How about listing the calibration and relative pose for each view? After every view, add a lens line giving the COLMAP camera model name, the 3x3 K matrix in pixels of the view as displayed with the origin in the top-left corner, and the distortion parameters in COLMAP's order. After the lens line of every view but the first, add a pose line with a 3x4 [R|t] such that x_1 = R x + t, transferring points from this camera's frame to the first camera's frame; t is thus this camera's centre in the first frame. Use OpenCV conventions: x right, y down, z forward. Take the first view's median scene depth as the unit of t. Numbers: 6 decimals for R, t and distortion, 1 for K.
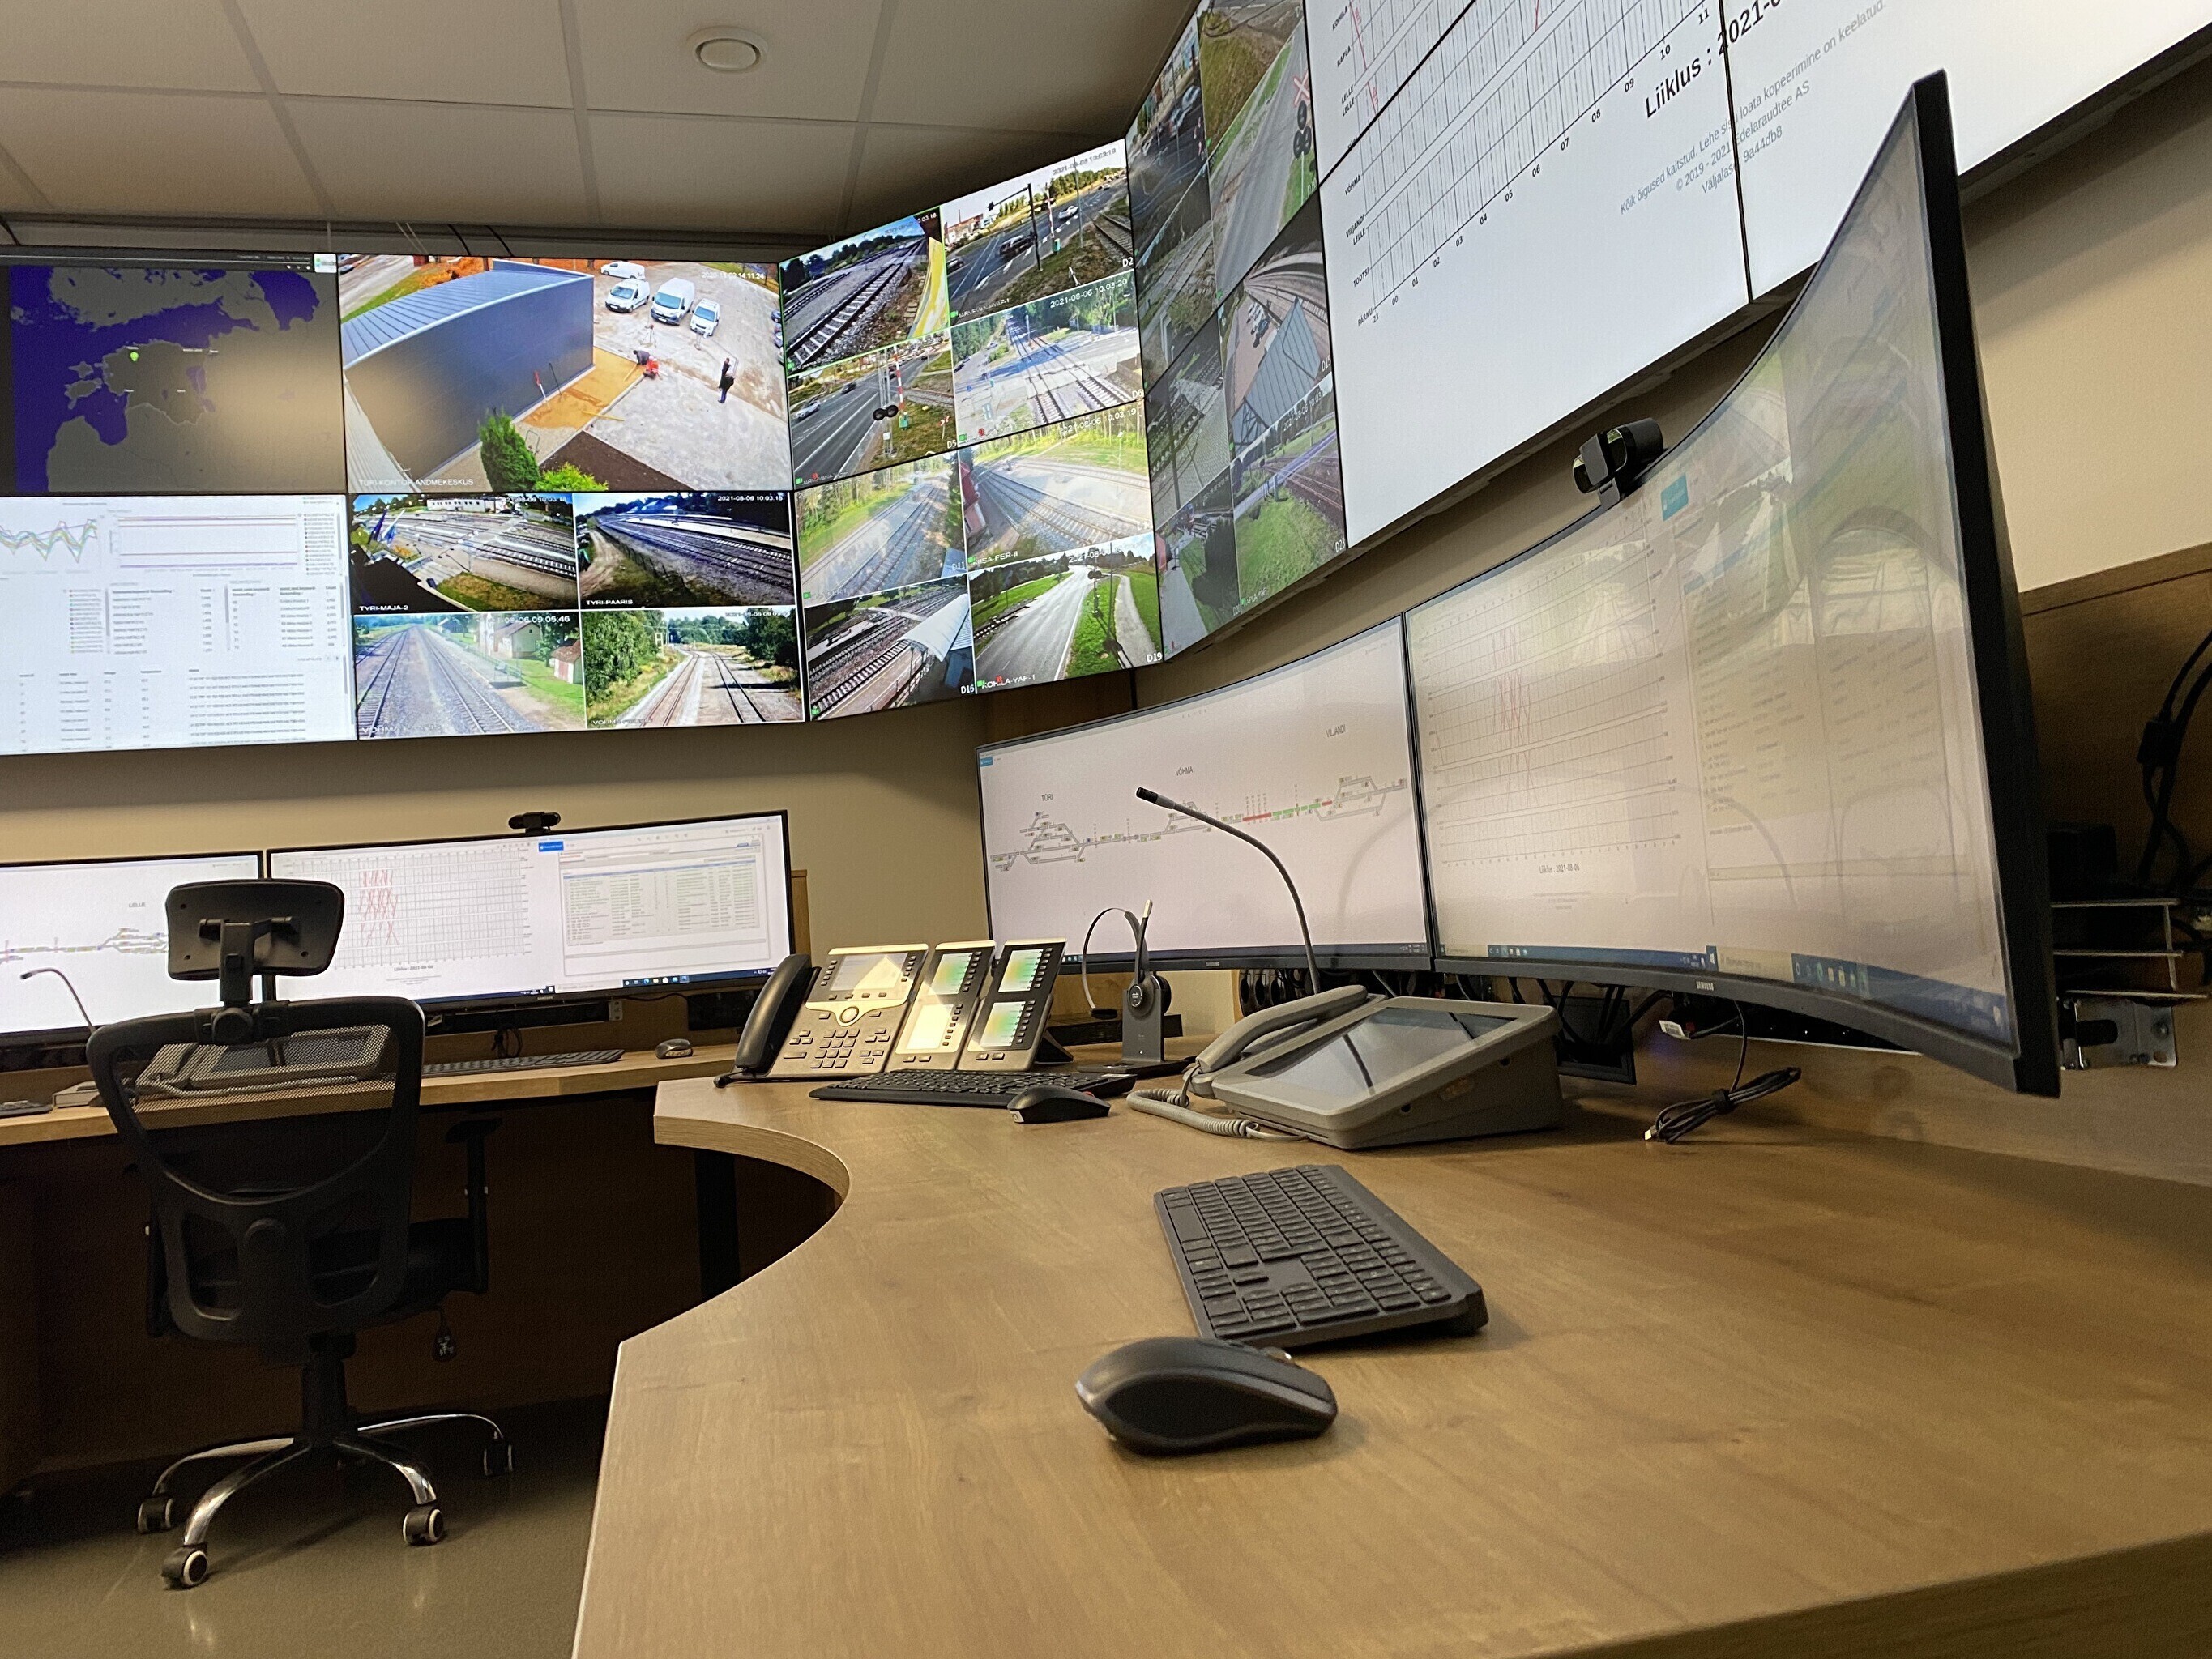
lens RADIAL K [[1689.2, 0, 1113.0], [0, 1689.2, 809.9], [0, 0, 1]] dist [0.090455, -0.162368]
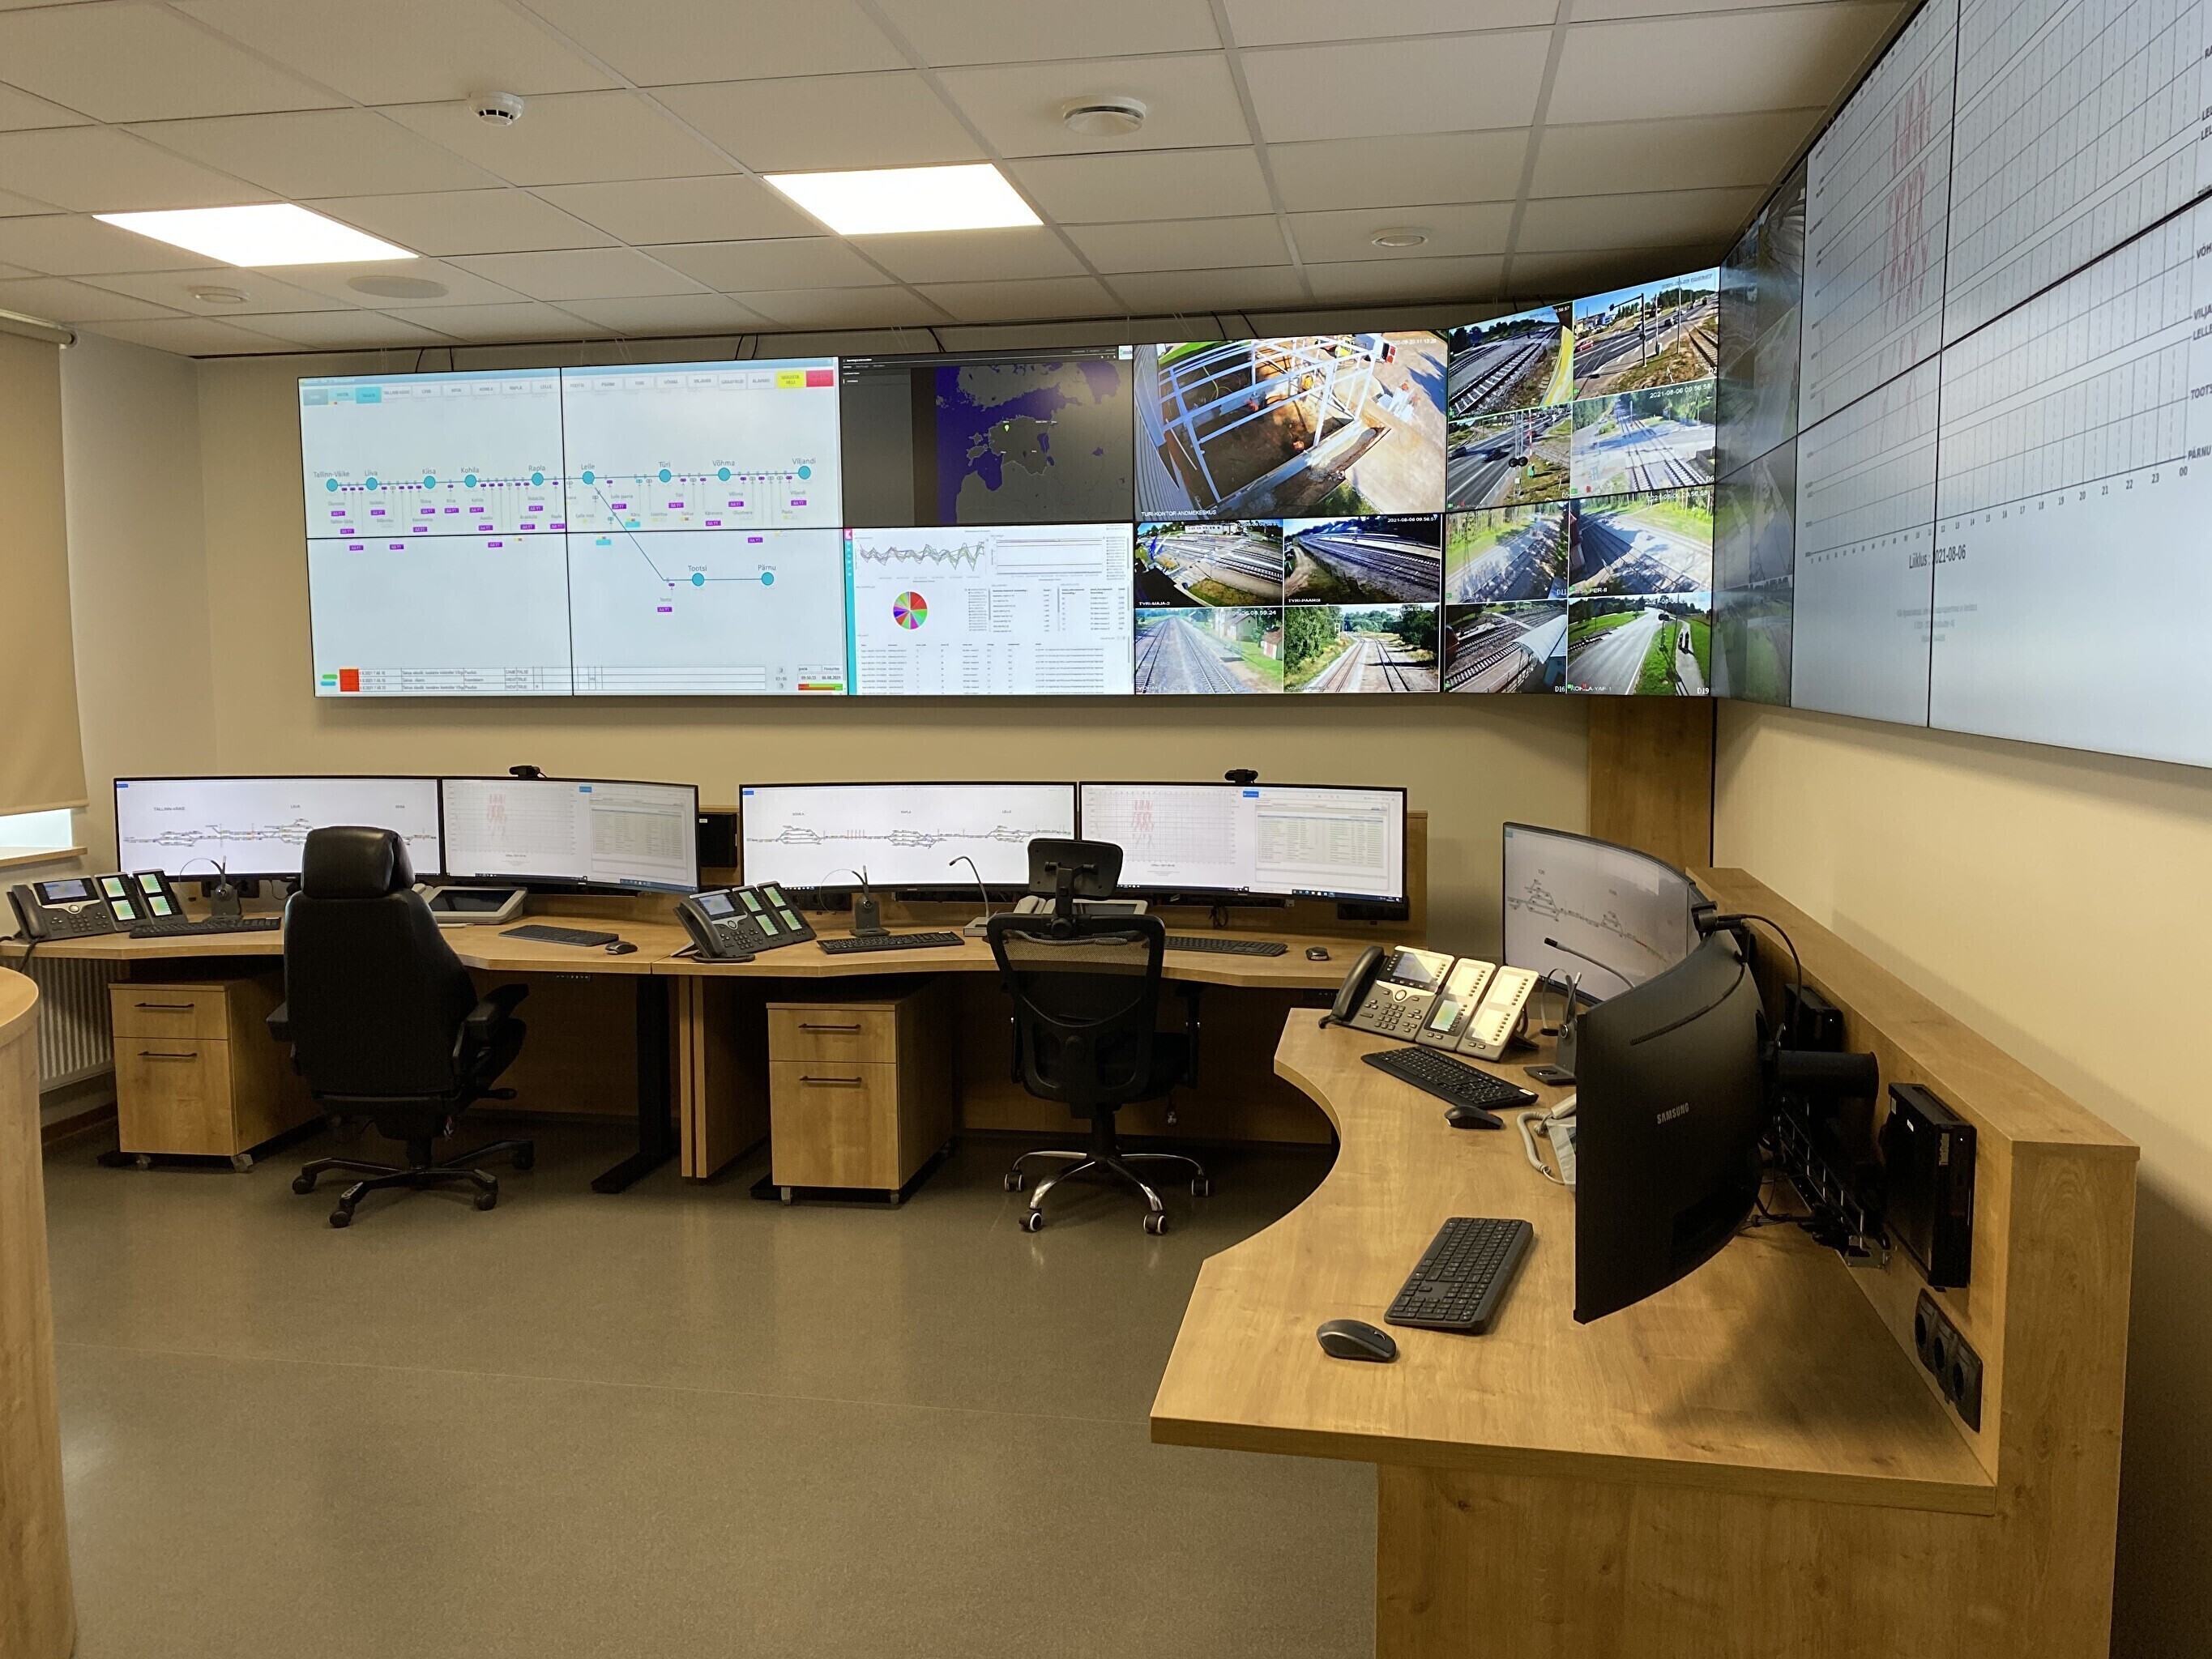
lens RADIAL K [[1681.4, 0, 1104.1], [0, 1681.4, 806.1], [0, 0, 1]] dist [0.141278, -0.308763]
pose [[0.905650, 0.102750, -0.411388, 0.140798], [-0.030428, 0.983443, 0.178643, -0.202834], [0.422932, -0.149270, 0.893782, -0.323761]]
